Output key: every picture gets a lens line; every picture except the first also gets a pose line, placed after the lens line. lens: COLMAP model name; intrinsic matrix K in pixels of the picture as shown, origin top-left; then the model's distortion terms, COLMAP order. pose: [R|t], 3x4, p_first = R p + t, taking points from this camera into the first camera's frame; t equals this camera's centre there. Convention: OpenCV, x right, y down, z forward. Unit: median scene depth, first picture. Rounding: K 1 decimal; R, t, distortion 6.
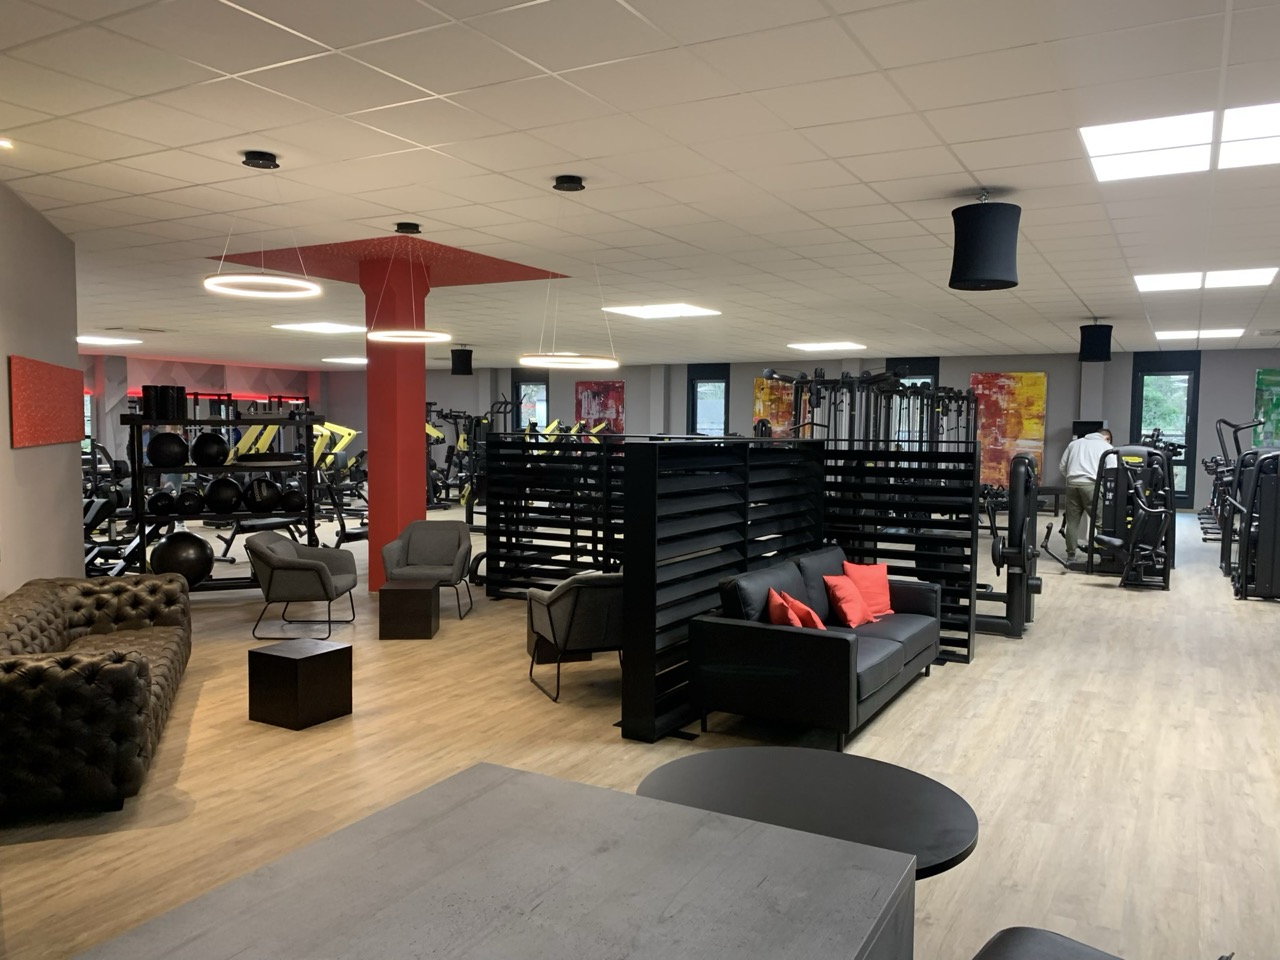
lens RADIAL K [[975.0, 0, 644.8], [0, 975.0, 486.9], [0, 0, 1]] dist [0.028816, -0.033984]
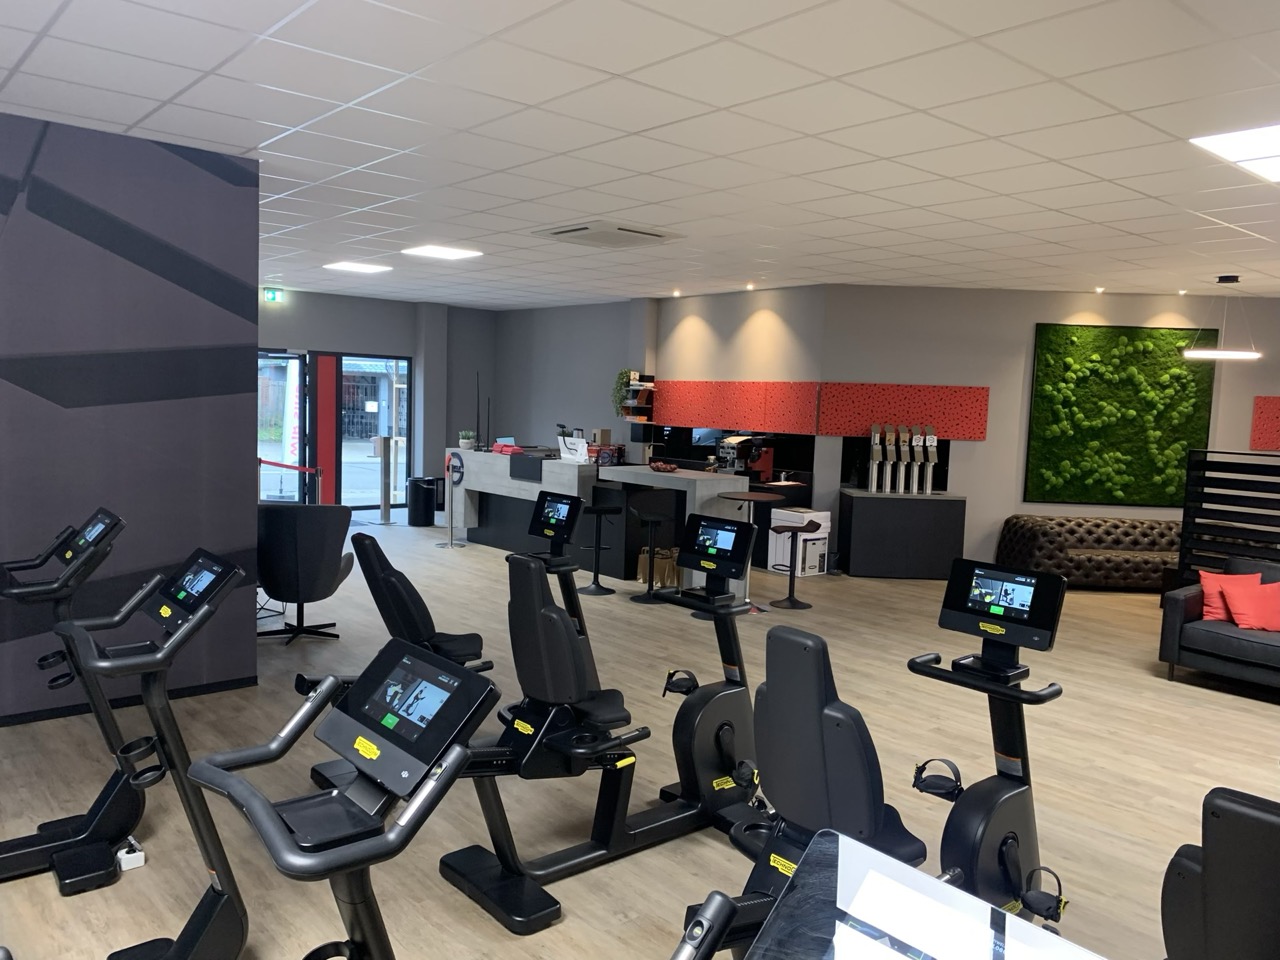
lens RADIAL K [[975.0, 0, 624.3], [0, 975.0, 497.5], [0, 0, 1]] dist [0.028816, -0.033984]
pose [[-0.351322, 0.079169, -0.932901, 1.418133], [-0.097772, 0.987868, 0.120654, -0.056985], [0.931136, 0.133600, -0.339319, 0.590649]]
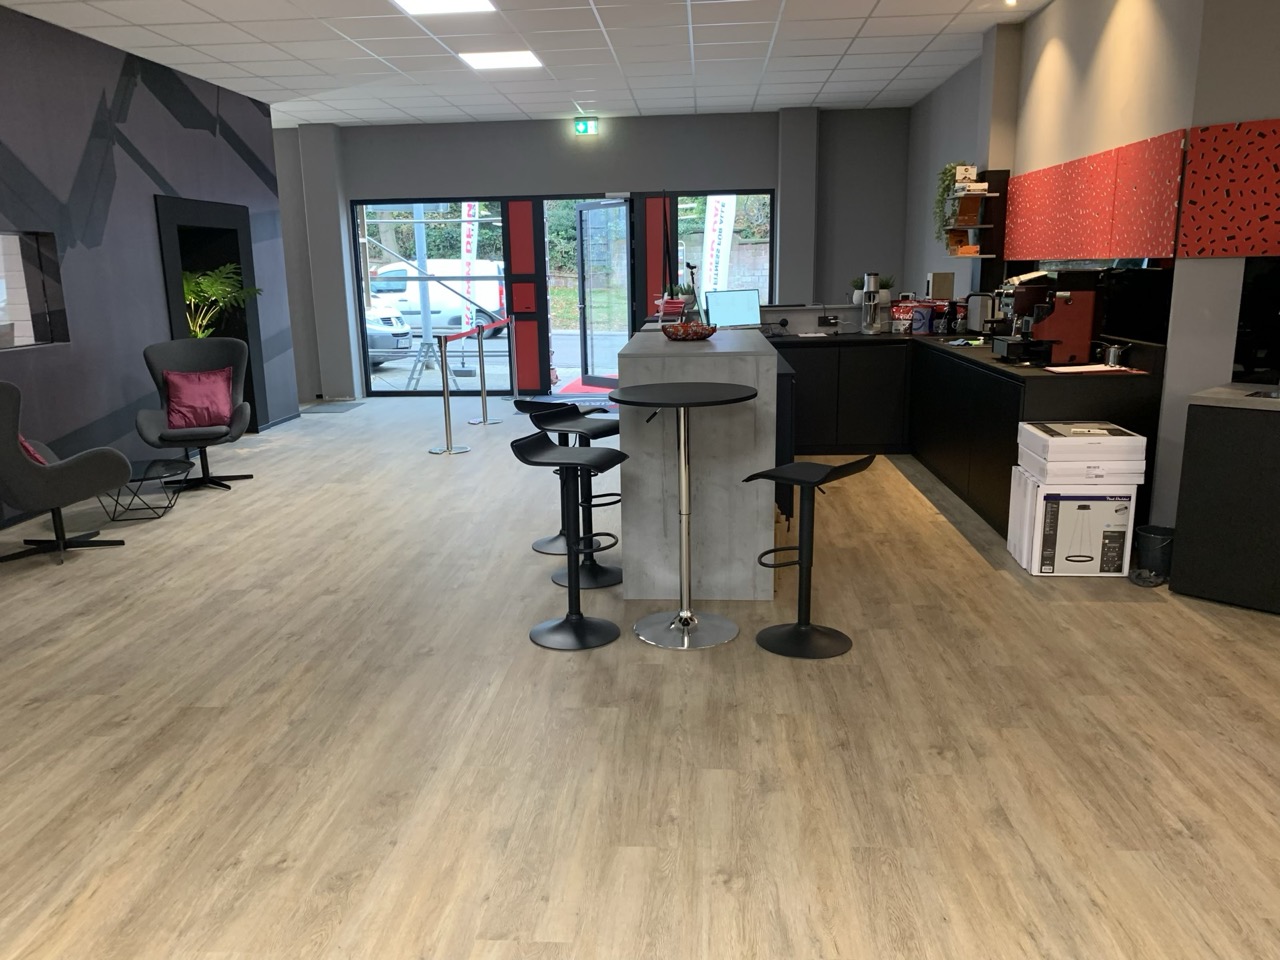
lens RADIAL K [[975.0, 0, 631.6], [0, 975.0, 498.4], [0, 0, 1]] dist [0.028816, -0.033984]
pose [[-0.907603, 0.108939, -0.405450, 0.339526], [-0.012557, 0.958272, 0.285584, -0.021942], [0.419642, 0.264288, -0.868362, 0.840656]]
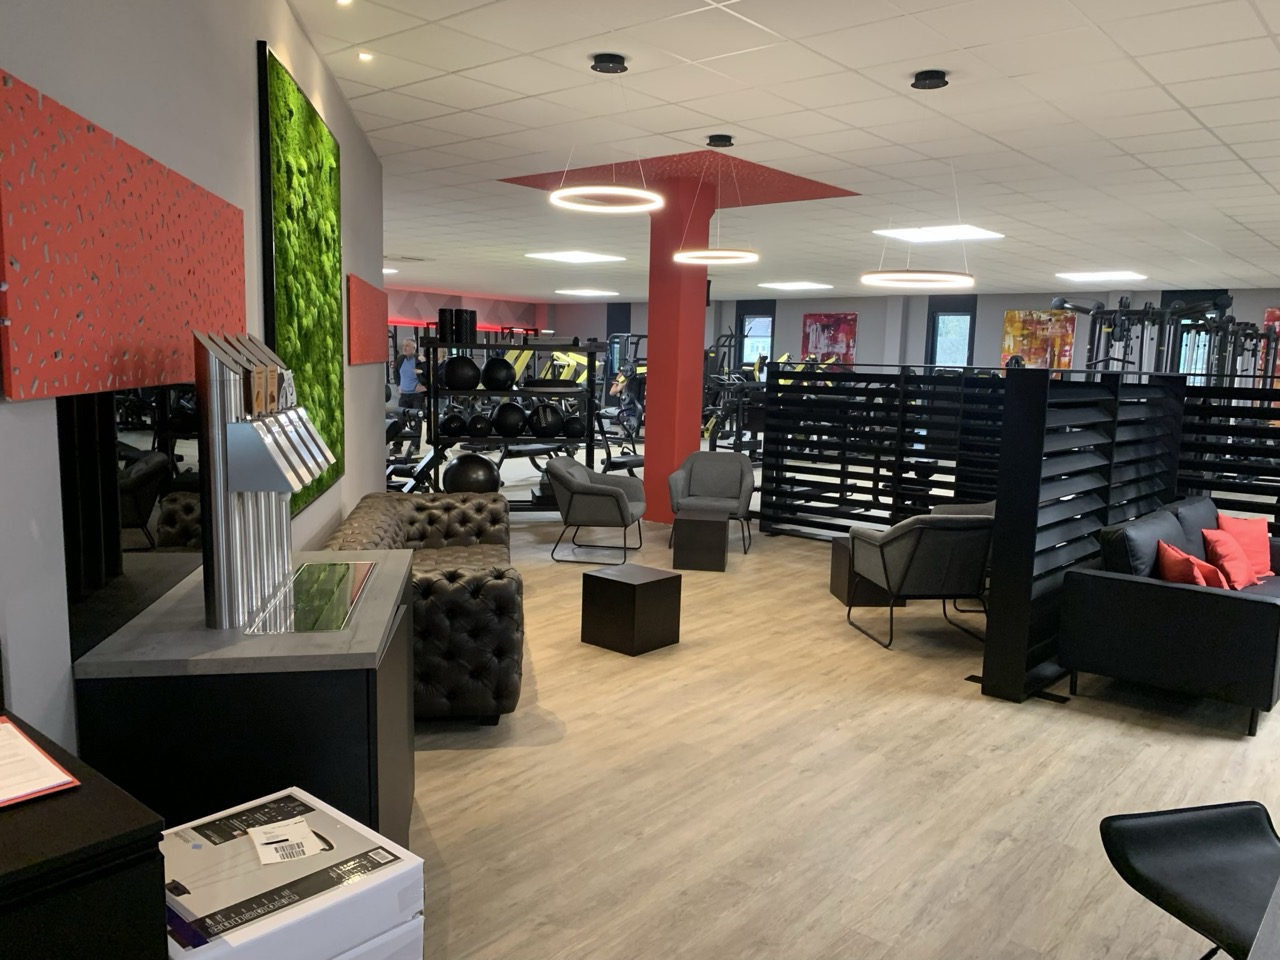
lens RADIAL K [[975.0, 0, 642.1], [0, 975.0, 487.8], [0, 0, 1]] dist [0.028816, -0.033984]
pose [[0.980427, 0.043122, -0.192102, -0.141775], [-0.030561, 0.997225, 0.067880, 0.010160], [0.194496, -0.060680, 0.979025, 0.044087]]
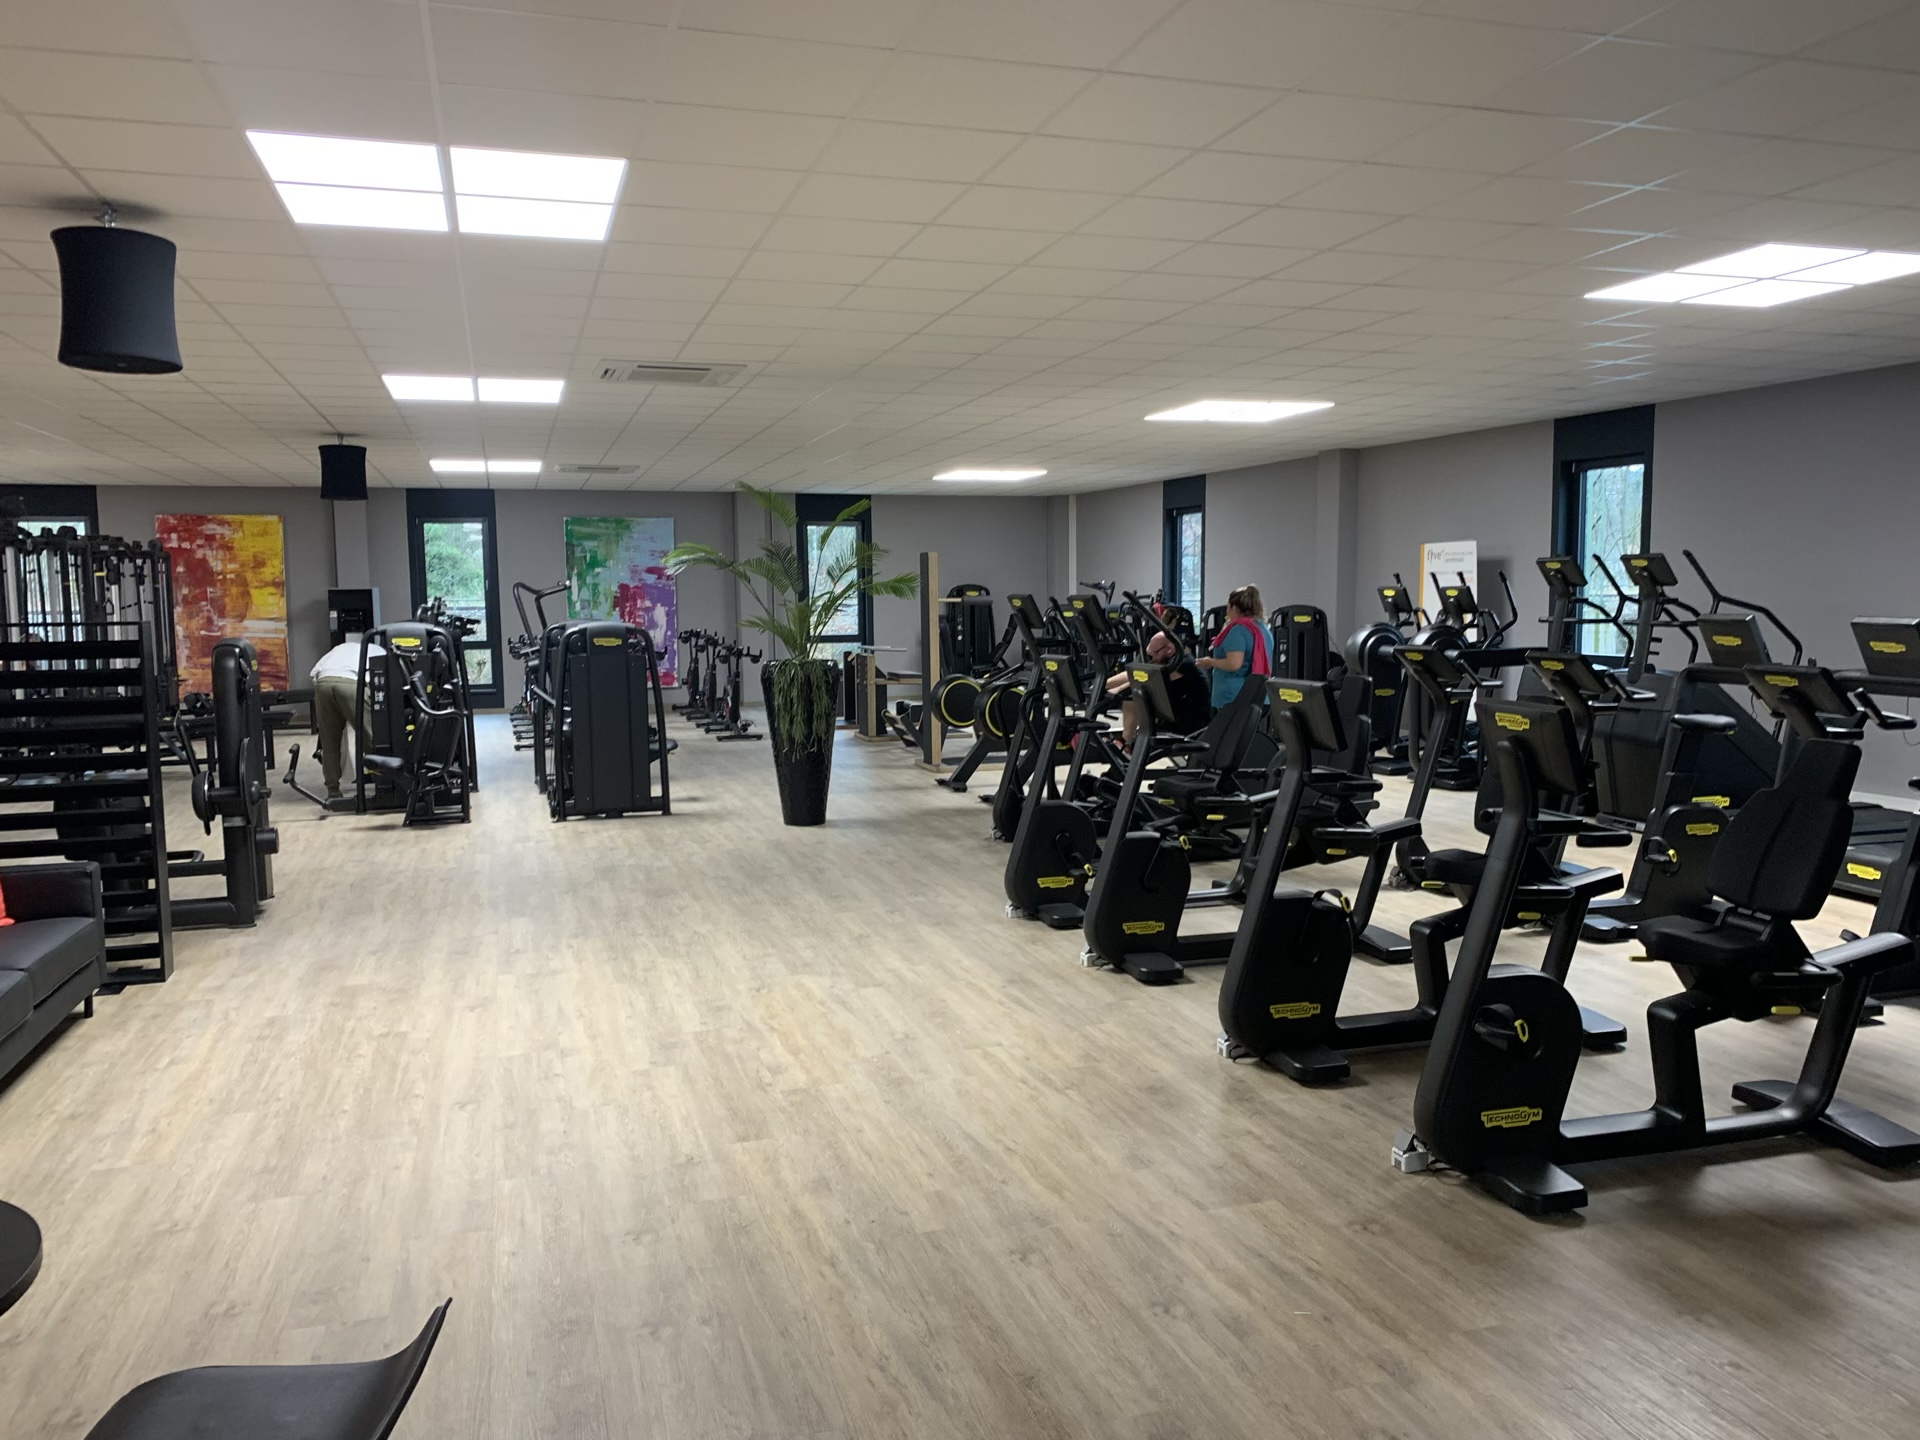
lens RADIAL K [[1462.4, 0, 960.4], [0, 1462.4, 729.7], [0, 0, 1]] dist [0.028816, -0.033984]
pose [[0.690967, -0.085037, 0.717868, 0.028769], [0.065891, 0.996332, 0.054601, 0.005024], [-0.719877, 0.009574, 0.694035, -0.008905]]
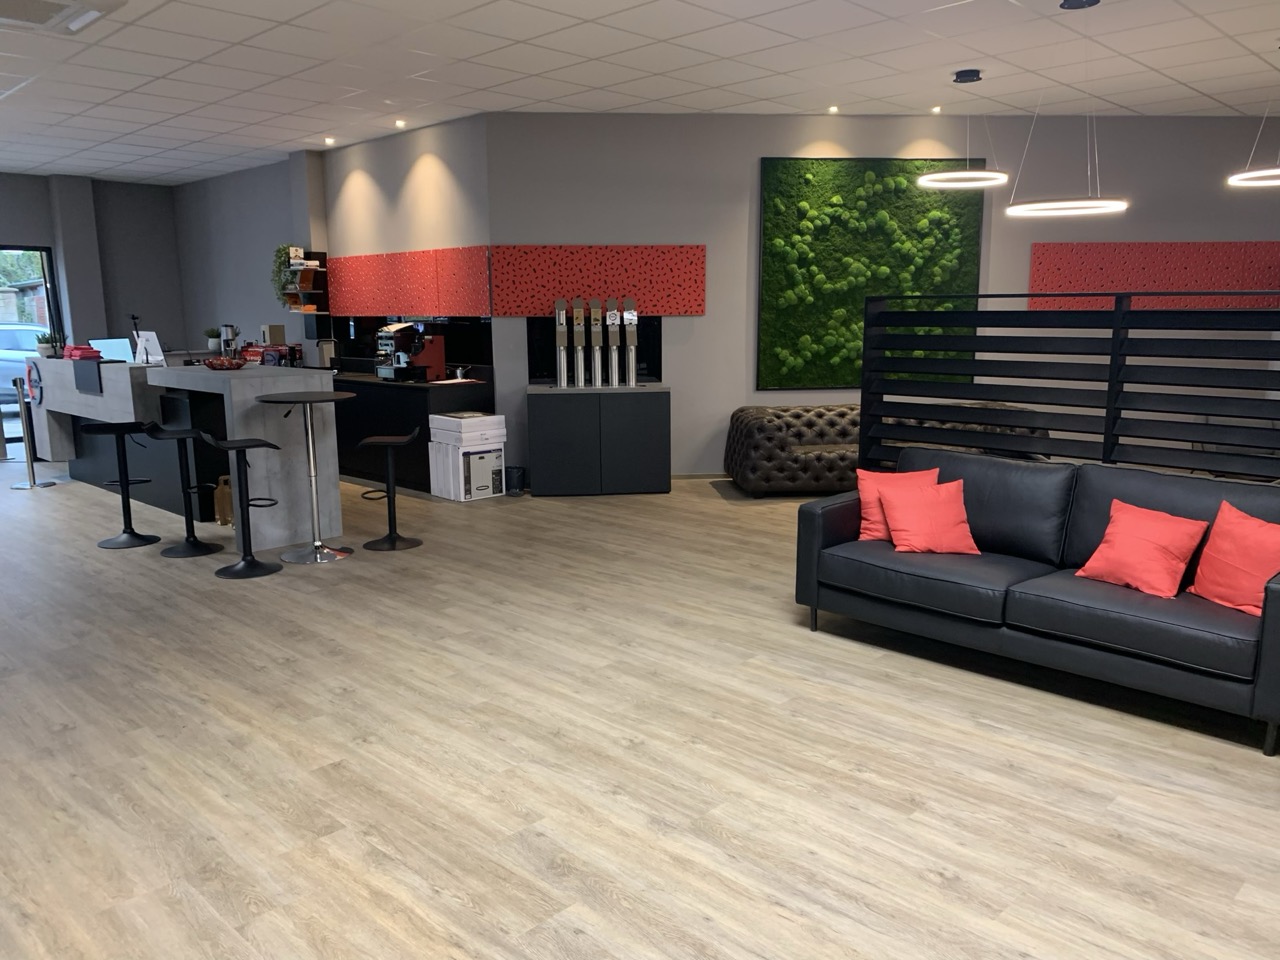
lens RADIAL K [[975.0, 0, 640.9], [0, 975.0, 500.5], [0, 0, 1]] dist [0.028816, -0.033984]
pose [[-0.261460, 0.179635, -0.948351, 0.914884], [-0.057465, 0.977889, 0.201073, -0.023418], [0.963502, 0.107070, -0.245356, 0.866268]]
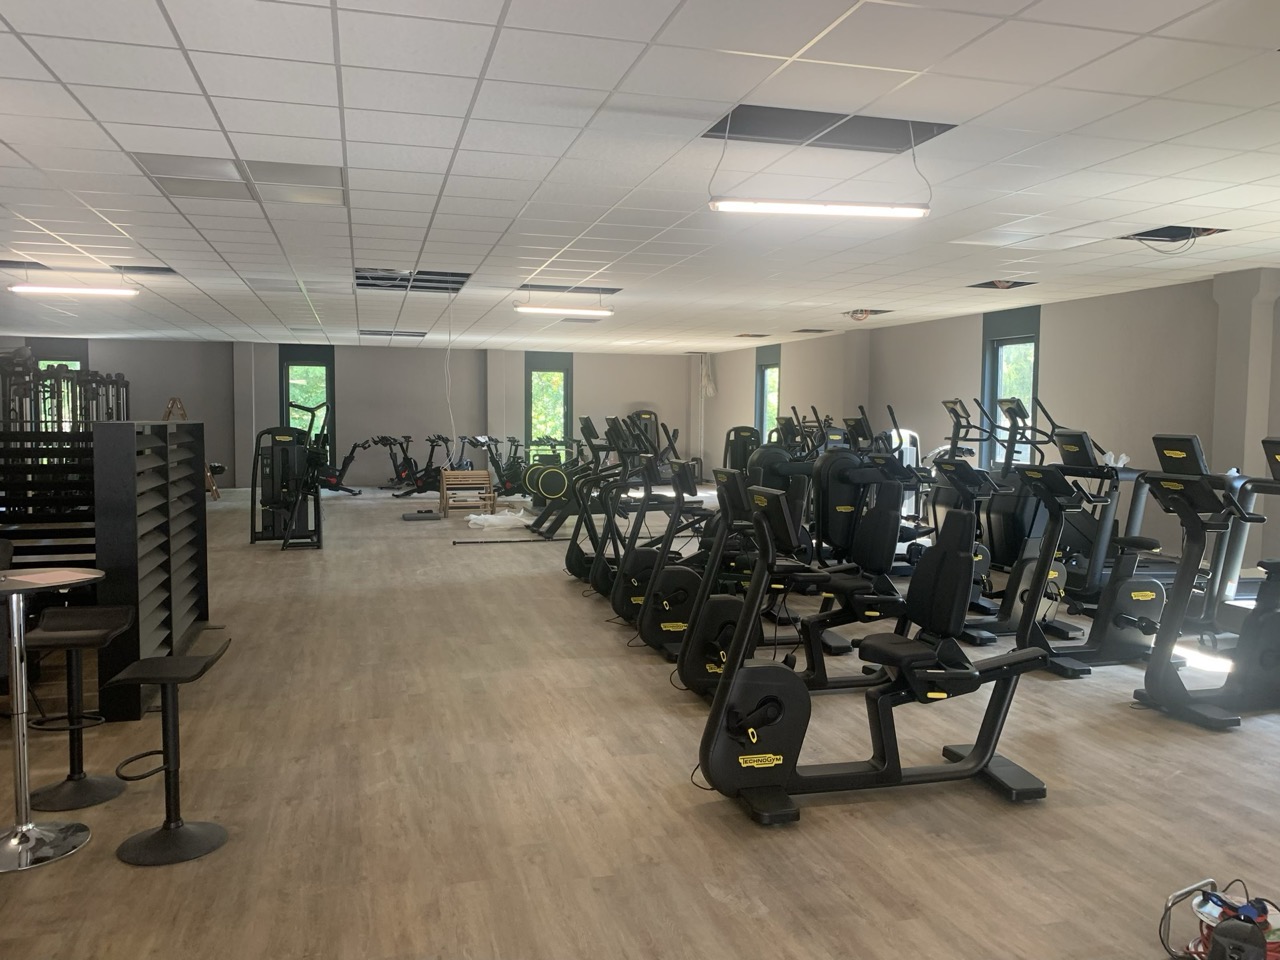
lens RADIAL K [[975.0, 0, 629.9], [0, 975.0, 468.8], [0, 0, 1]] dist [0.028816, -0.033984]
pose [[0.717134, -0.041266, 0.695712, 0.028786], [0.044996, 0.998904, 0.012869, 0.020624], [-0.695481, 0.022075, 0.718205, -0.205648]]
